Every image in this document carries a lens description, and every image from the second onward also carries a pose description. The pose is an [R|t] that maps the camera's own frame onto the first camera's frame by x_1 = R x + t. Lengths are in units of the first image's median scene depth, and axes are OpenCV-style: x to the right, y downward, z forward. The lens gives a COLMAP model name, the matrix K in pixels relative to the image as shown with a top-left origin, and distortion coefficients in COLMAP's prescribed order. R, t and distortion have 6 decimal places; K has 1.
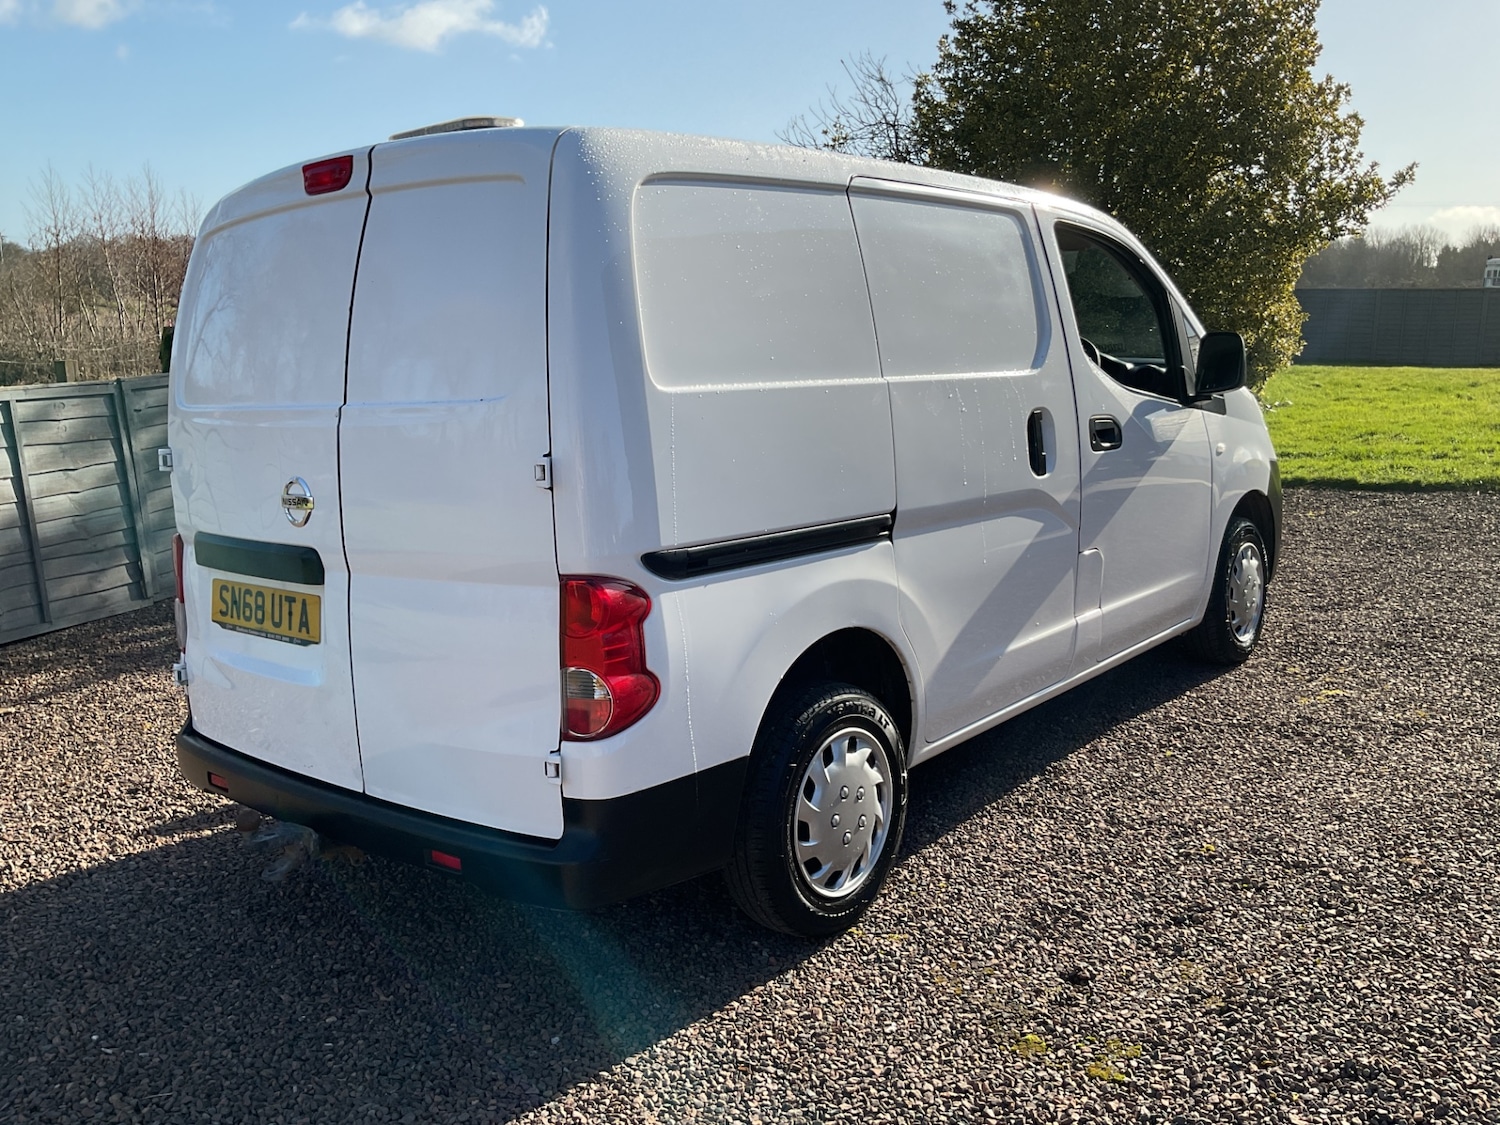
lens RADIAL K [[1246.7, 0, 750.5], [0, 1246.7, 561.6], [0, 0, 1]] dist [0.072060, -0.125028]
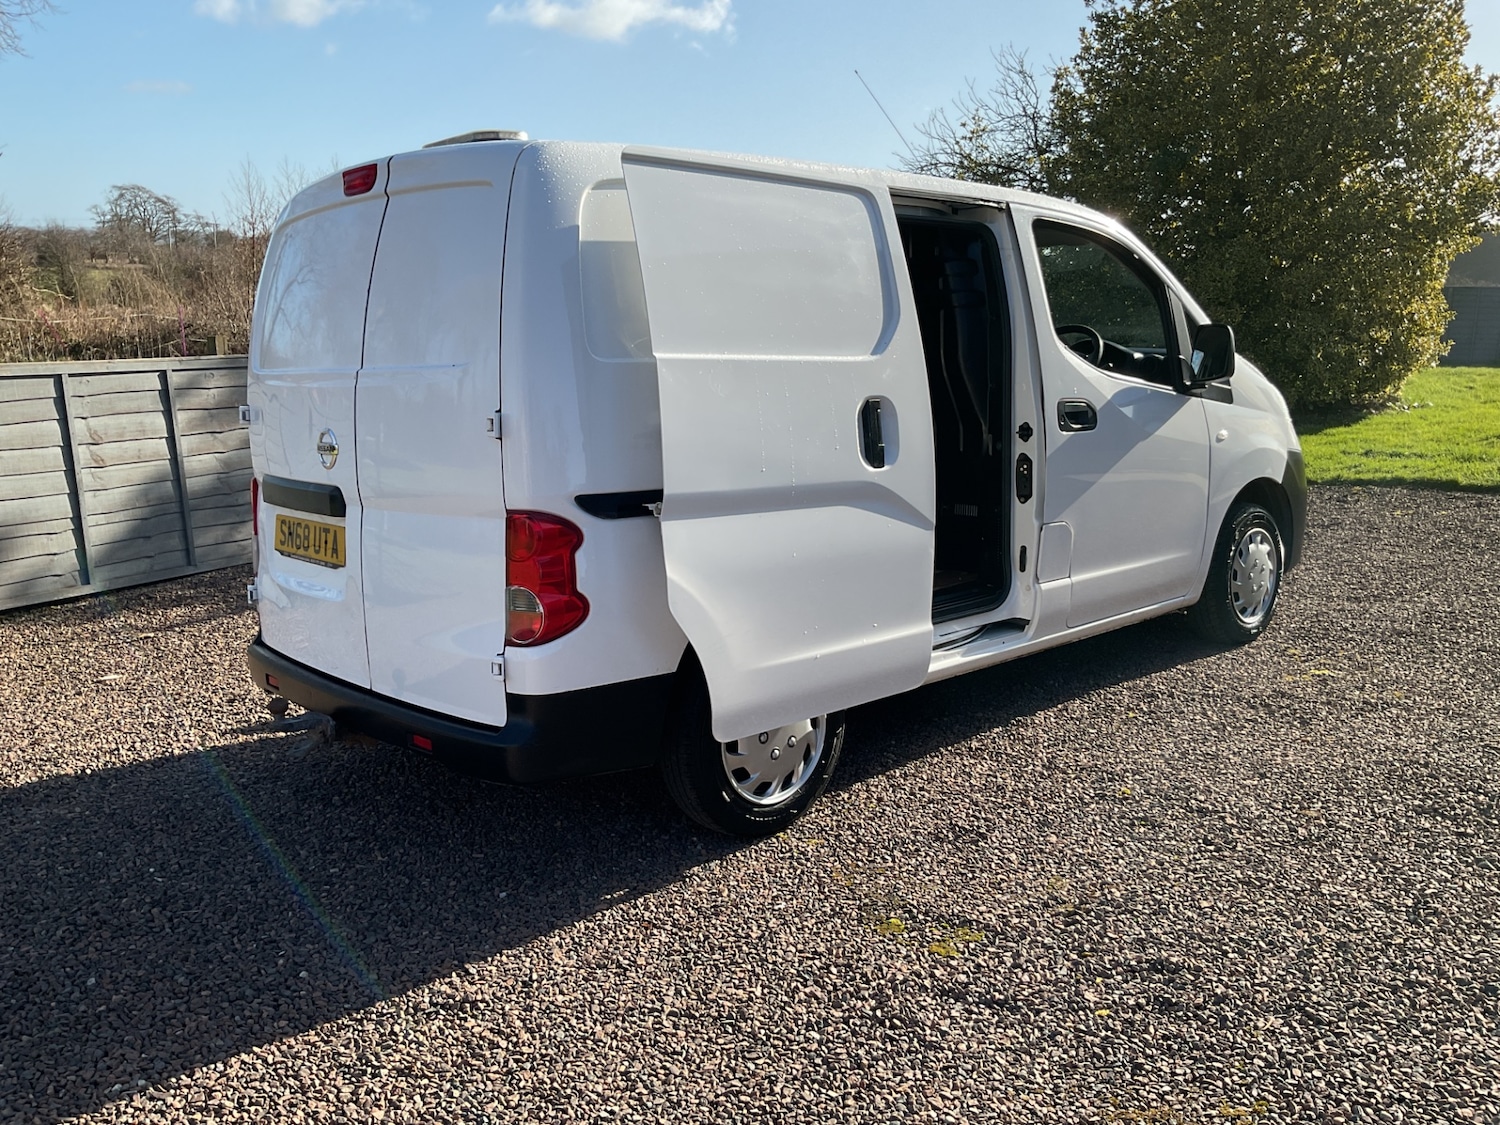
lens RADIAL K [[1246.7, 0, 748.4], [0, 1246.7, 567.6], [0, 0, 1]] dist [0.072060, -0.125028]
pose [[0.990770, 0.039856, -0.129562, 0.188107], [-0.038436, 0.999171, 0.013443, 0.032421], [0.129990, -0.008339, 0.991480, -0.142163]]
